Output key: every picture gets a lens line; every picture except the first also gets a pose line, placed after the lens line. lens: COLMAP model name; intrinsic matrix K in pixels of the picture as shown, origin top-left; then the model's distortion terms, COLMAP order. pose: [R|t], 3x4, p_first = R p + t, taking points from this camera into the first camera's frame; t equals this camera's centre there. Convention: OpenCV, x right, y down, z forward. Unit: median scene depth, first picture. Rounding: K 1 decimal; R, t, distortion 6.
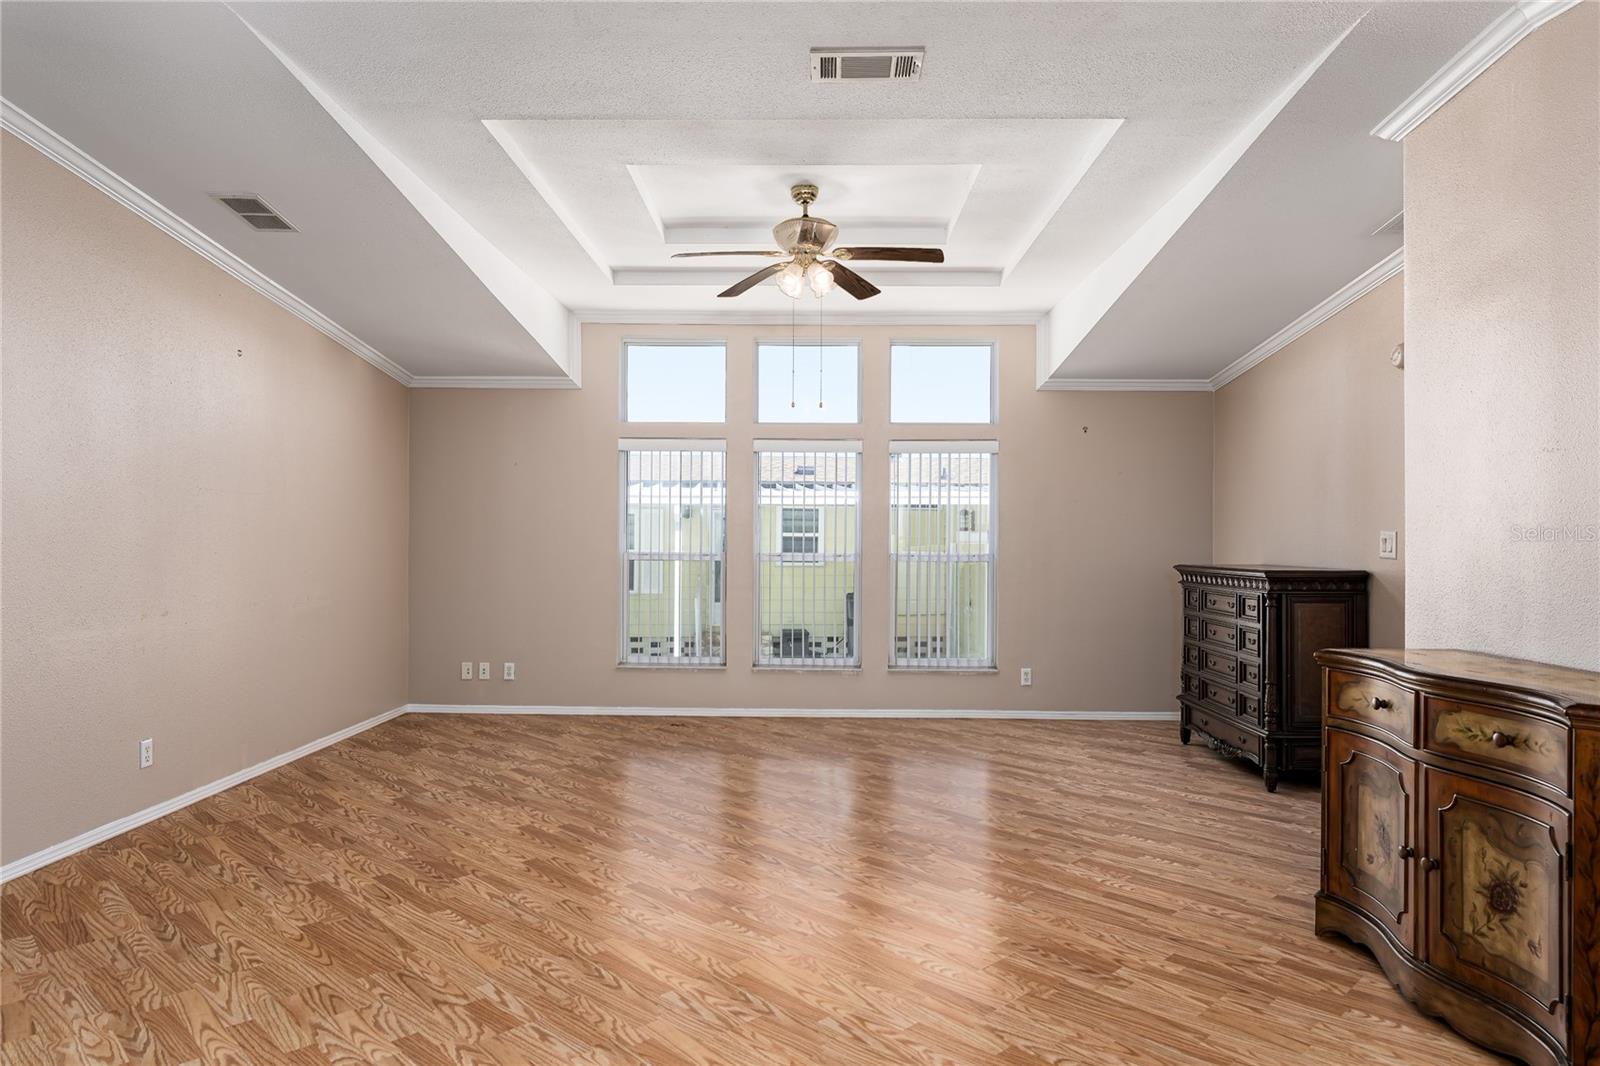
lens RADIAL K [[986.6, 0, 800.0], [0, 986.6, 533.0], [0, 0, 1]] dist [-0.001822, 0.001579]
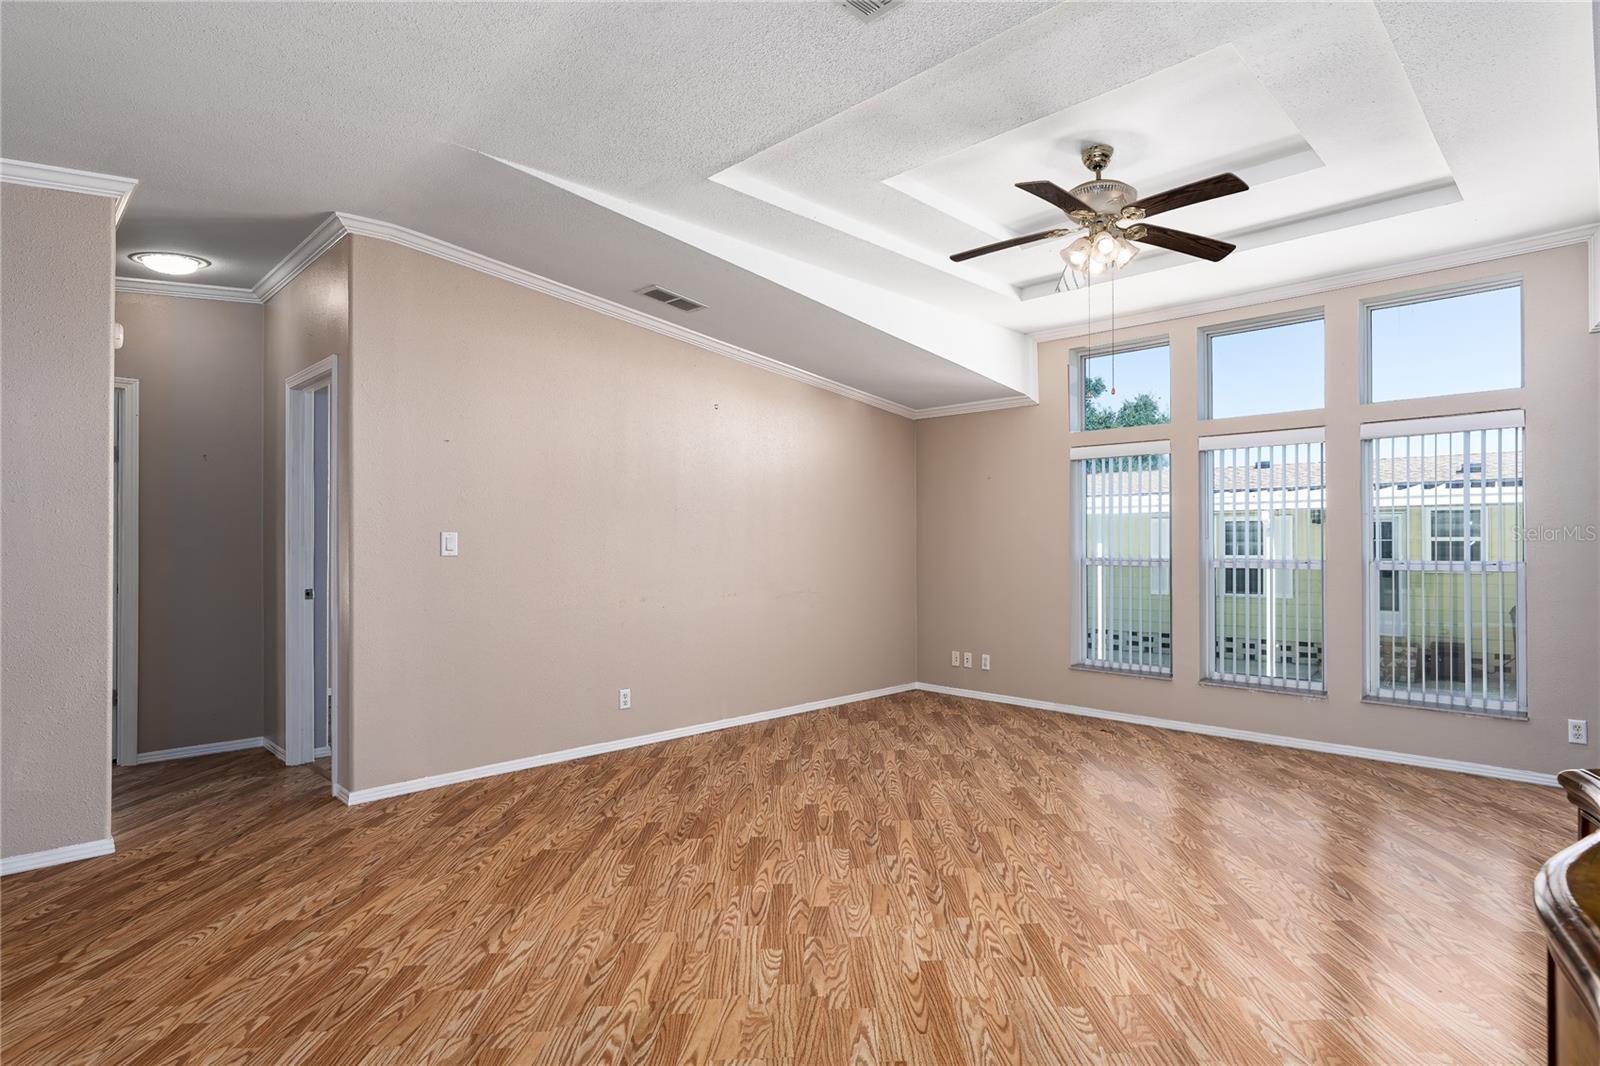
lens RADIAL K [[824.0, 0, 901.9], [0, 824.0, 533.8], [0, 0, 1]] dist [-0.004552, -0.000660]
pose [[0.762569, -0.013903, -0.646758, 0.469219], [0.008680, 0.999899, -0.011259, 0.006155], [0.646849, 0.002972, 0.762613, 0.425088]]
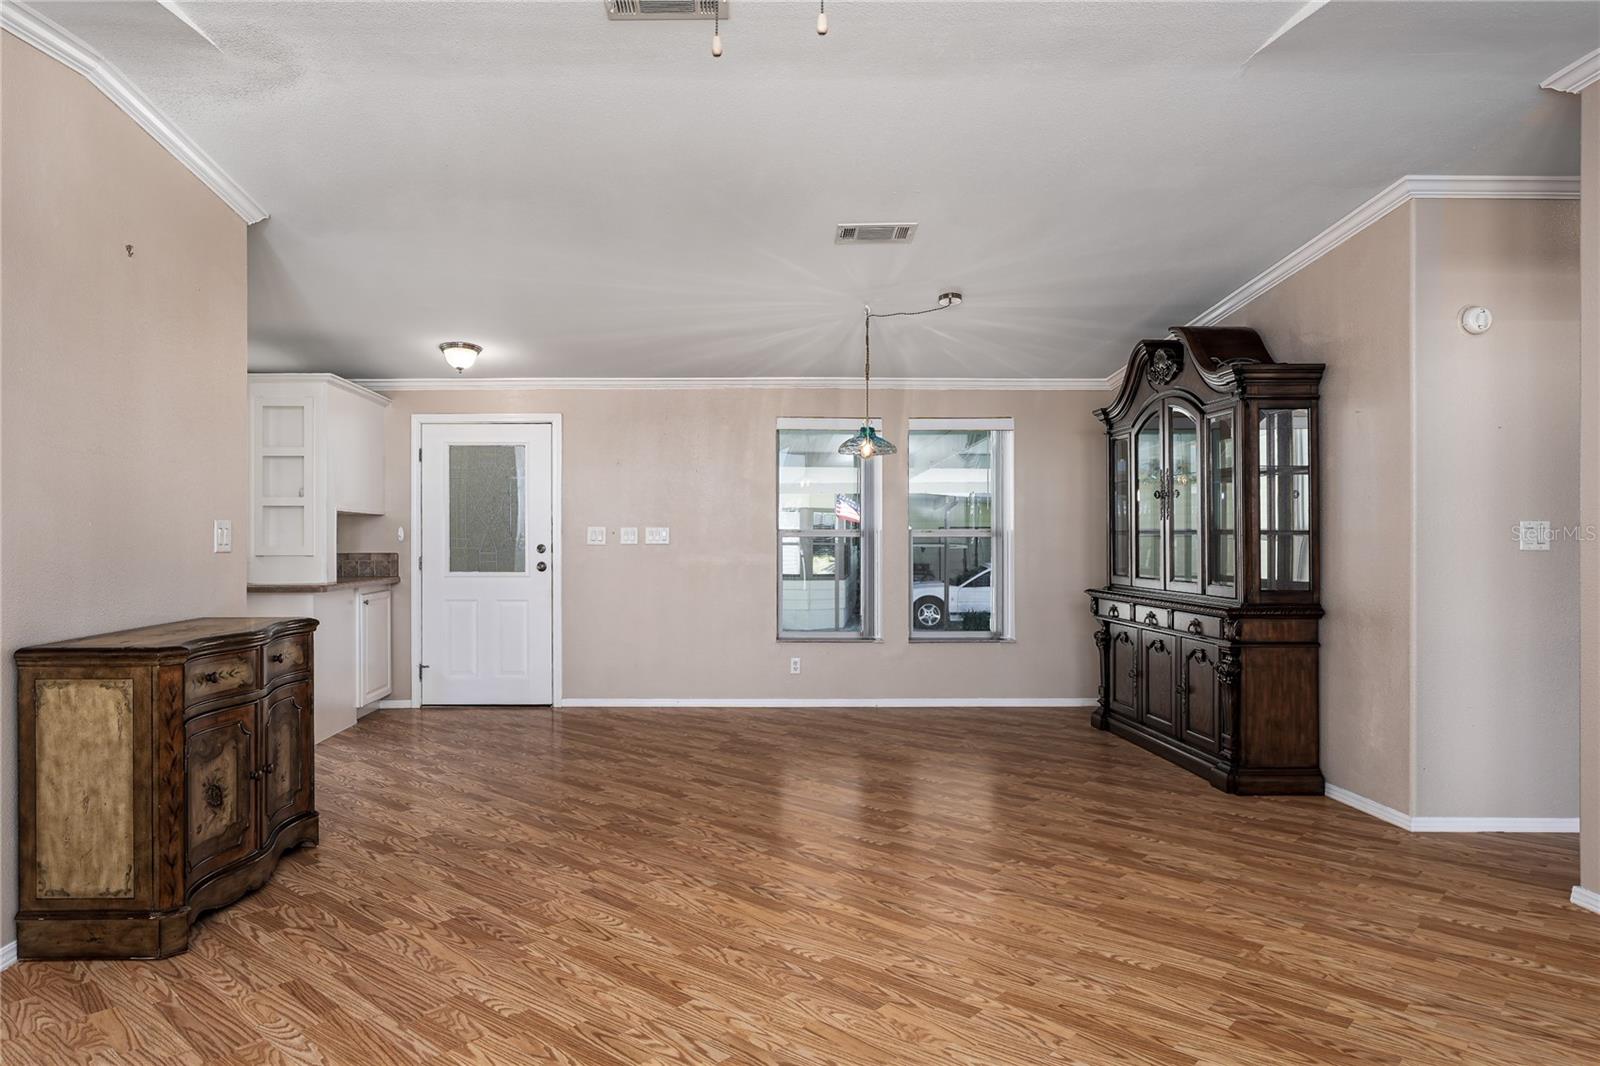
lens RADIAL K [[1010.0, 0, 709.7], [0, 1010.0, 526.8], [0, 0, 1]] dist [-0.004742, -0.000219]
pose [[-0.999872, -0.007599, -0.014092, 0.036845], [-0.007429, 0.999899, -0.012125, 0.010660], [0.014183, -0.012019, -0.999827, 1.711215]]
